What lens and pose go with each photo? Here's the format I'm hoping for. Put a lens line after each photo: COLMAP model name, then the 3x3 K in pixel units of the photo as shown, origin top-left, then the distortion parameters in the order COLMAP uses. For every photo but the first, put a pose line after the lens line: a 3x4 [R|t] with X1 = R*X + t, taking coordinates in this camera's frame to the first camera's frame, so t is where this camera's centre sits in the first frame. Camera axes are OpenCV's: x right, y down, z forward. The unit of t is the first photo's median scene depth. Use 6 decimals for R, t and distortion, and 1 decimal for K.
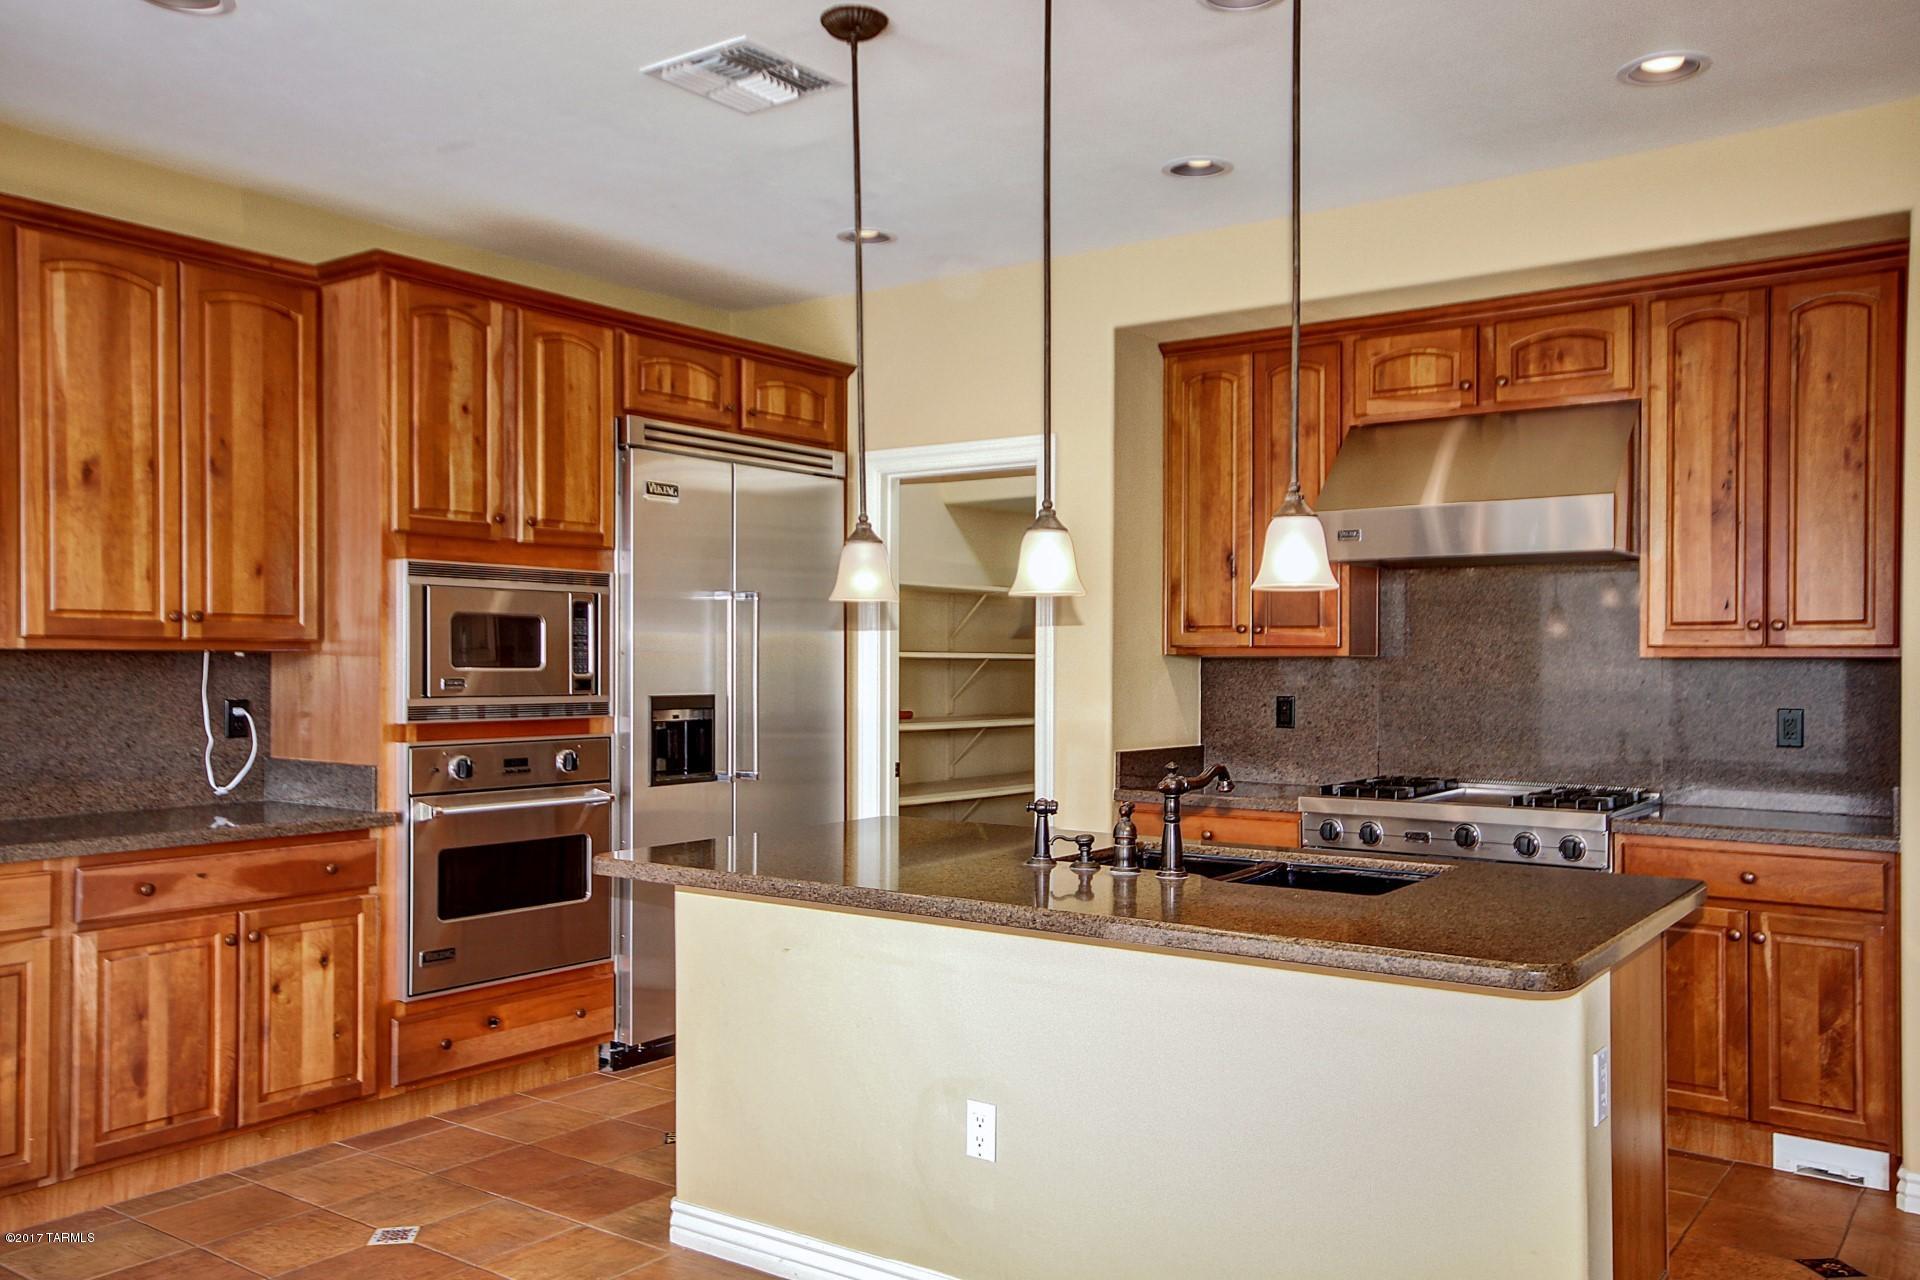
lens RADIAL K [[1553.4, 0, 955.5], [0, 1553.4, 649.5], [0, 0, 1]] dist [-0.007011, -0.000270]
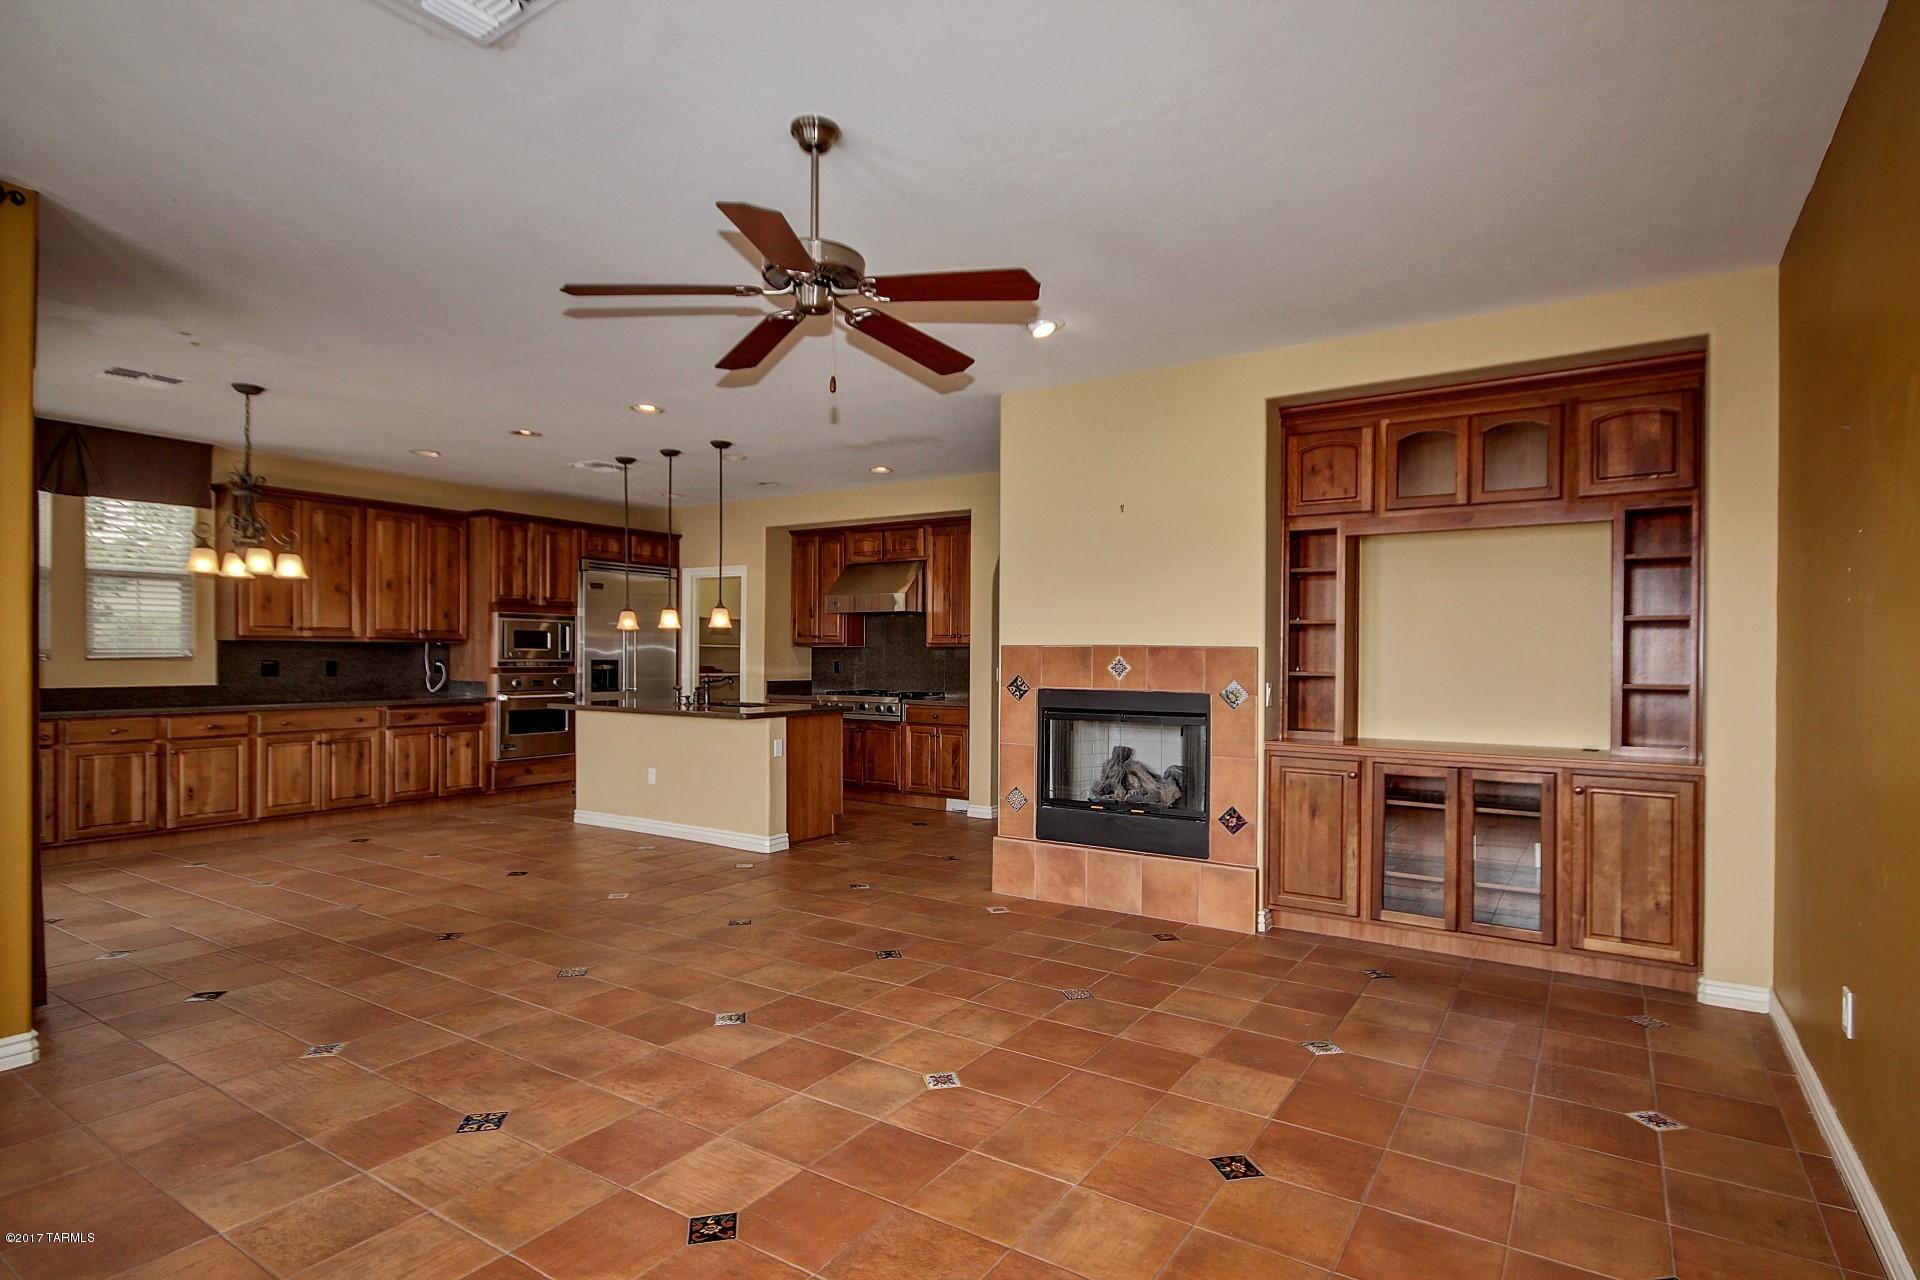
lens RADIAL K [[996.4, 0, 972.4], [0, 996.4, 649.7], [0, 0, 1]] dist [0.002241, 0.000116]
pose [[0.997995, 0.004404, 0.063140, 0.418874], [-0.004597, 0.999985, 0.002914, 0.003962], [-0.063126, -0.003199, 0.998000, -0.930268]]
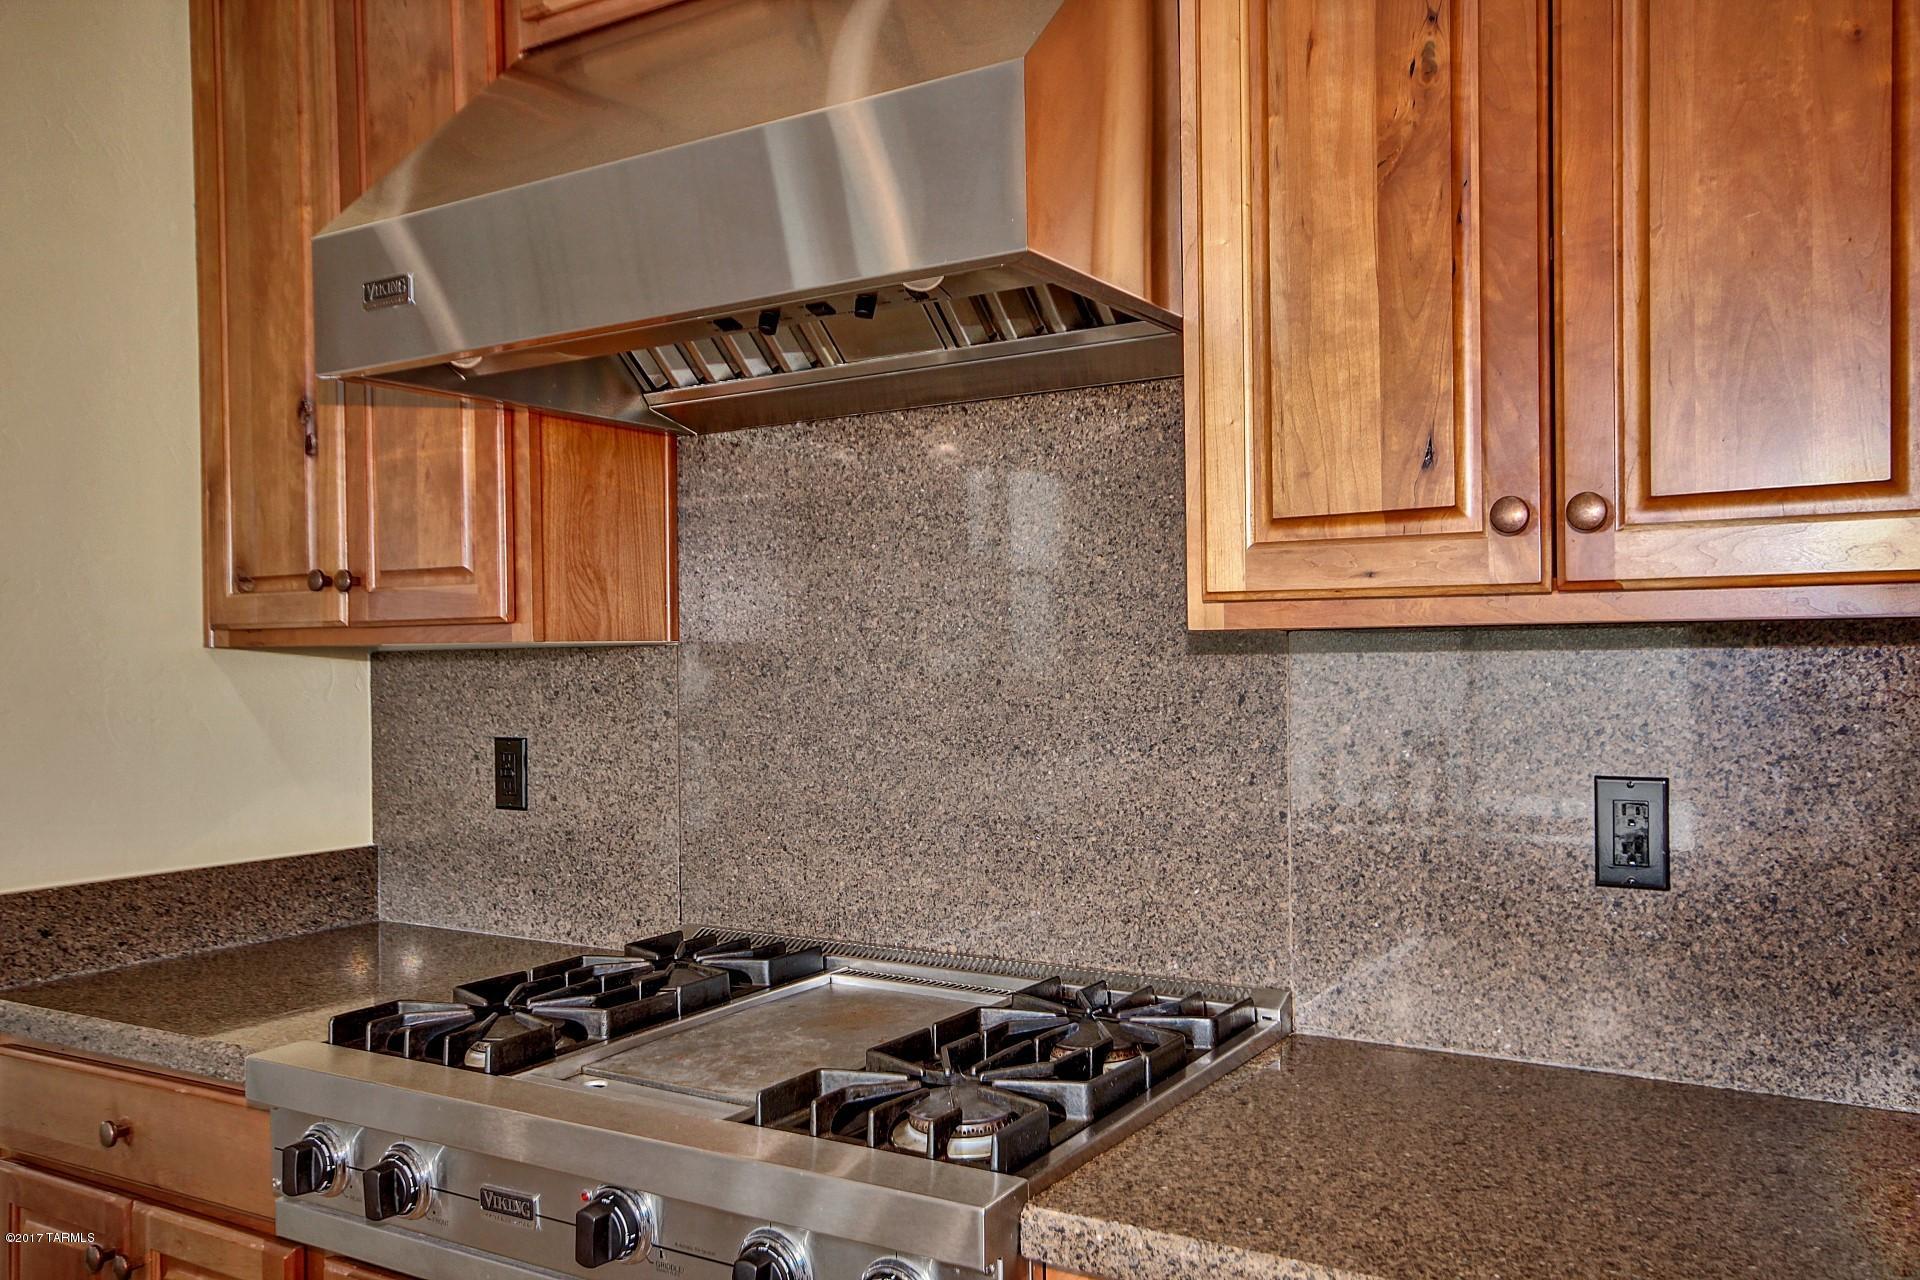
lens RADIAL K [[1500.3, 0, 960.0], [0, 1500.3, 640.0], [0, 0, 1]] dist [0.014886, 0.004938]
pose [[0.995821, -0.018249, 0.089480, 0.372345], [0.018211, 0.999833, 0.001248, 0.005752], [-0.089487, 0.000386, 0.995988, 0.702282]]
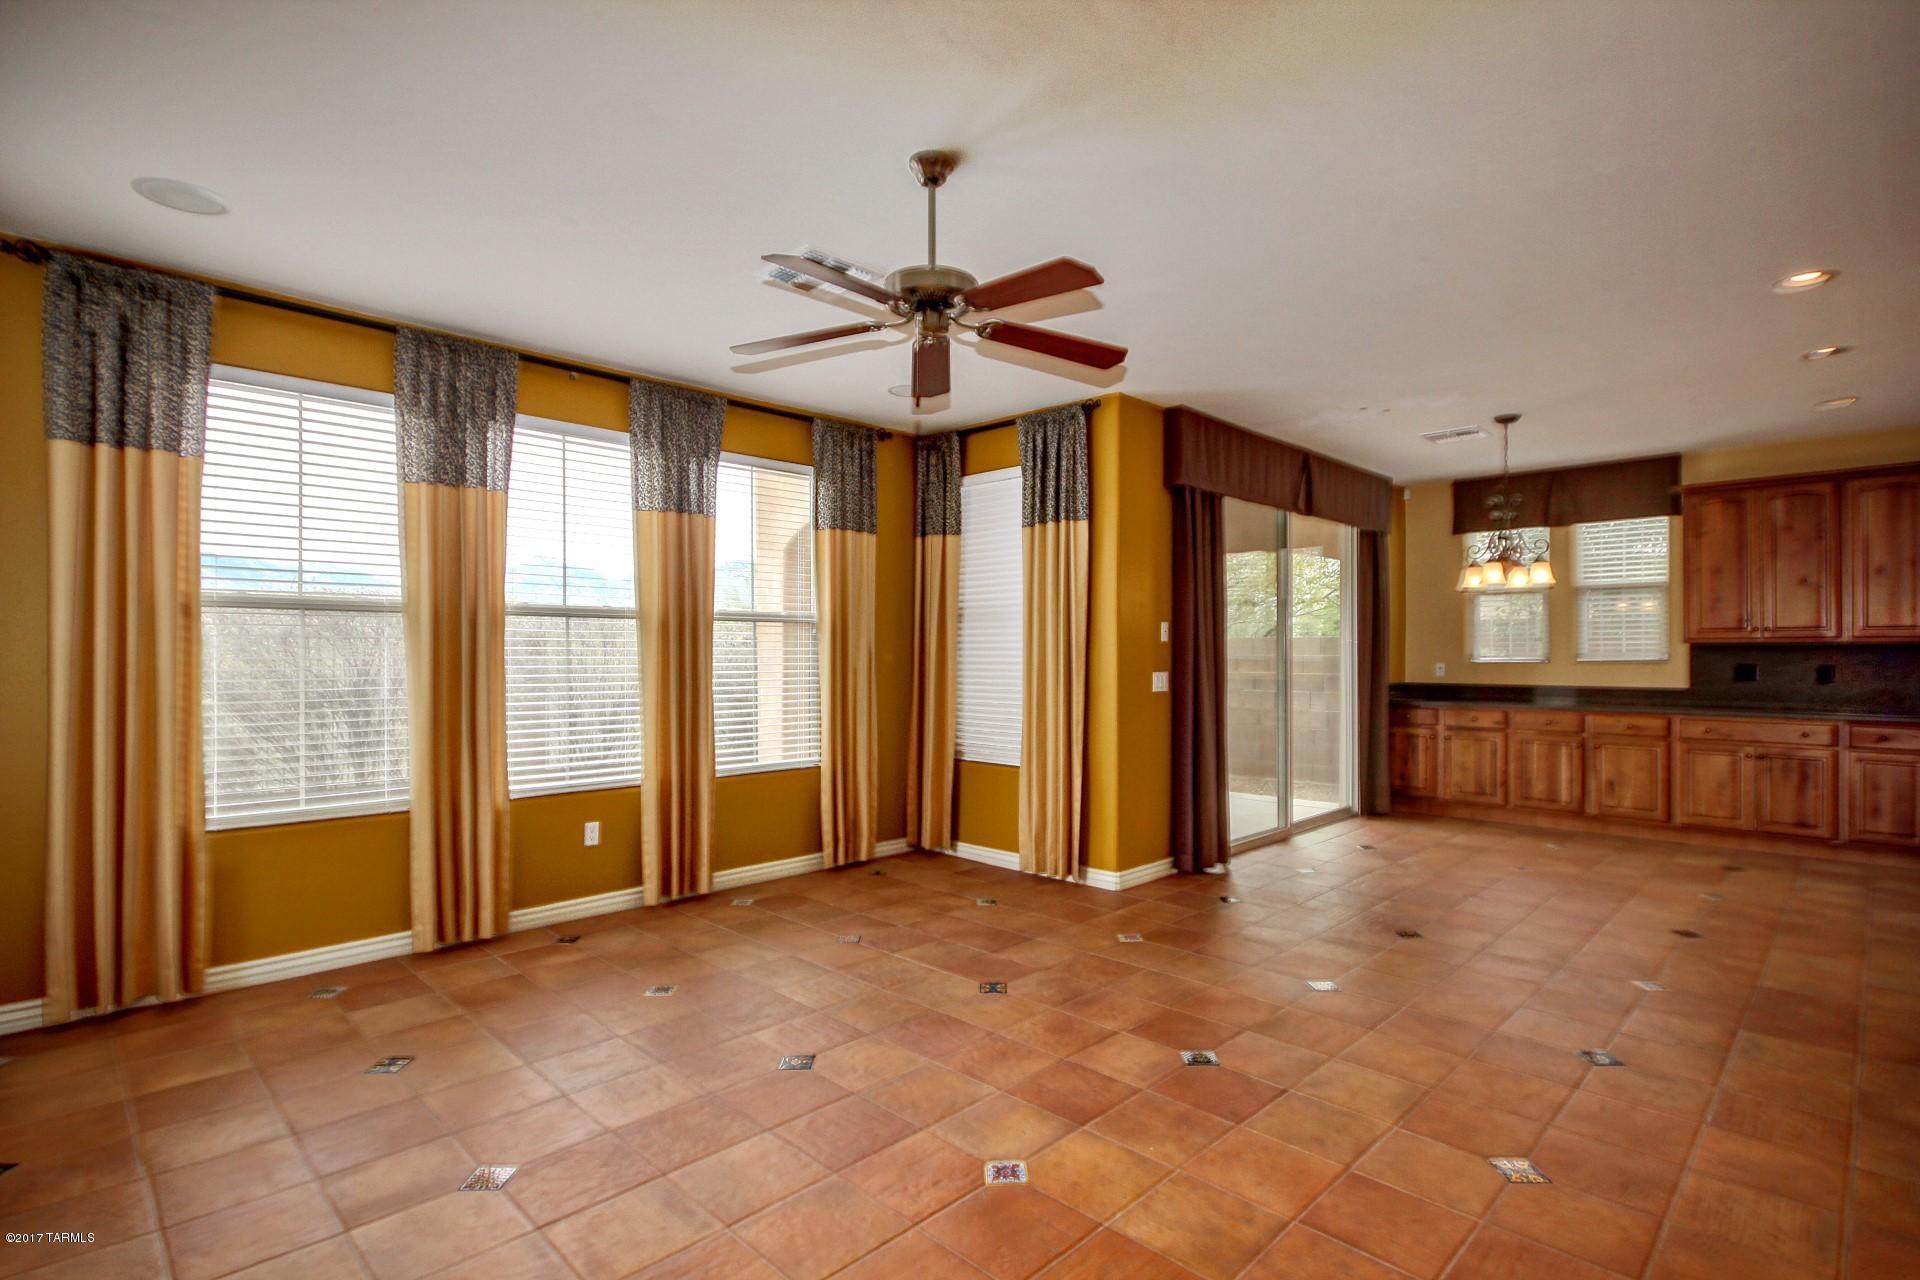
lens RADIAL K [[912.1, 0, 960.0], [0, 912.1, 640.0], [0, 0, 1]] dist [-0.001506, -0.000378]
pose [[-0.145537, -0.015580, -0.989230, 0.952210], [0.007833, 0.999827, -0.016899, 0.008410], [0.989322, -0.010208, -0.145390, -0.209182]]
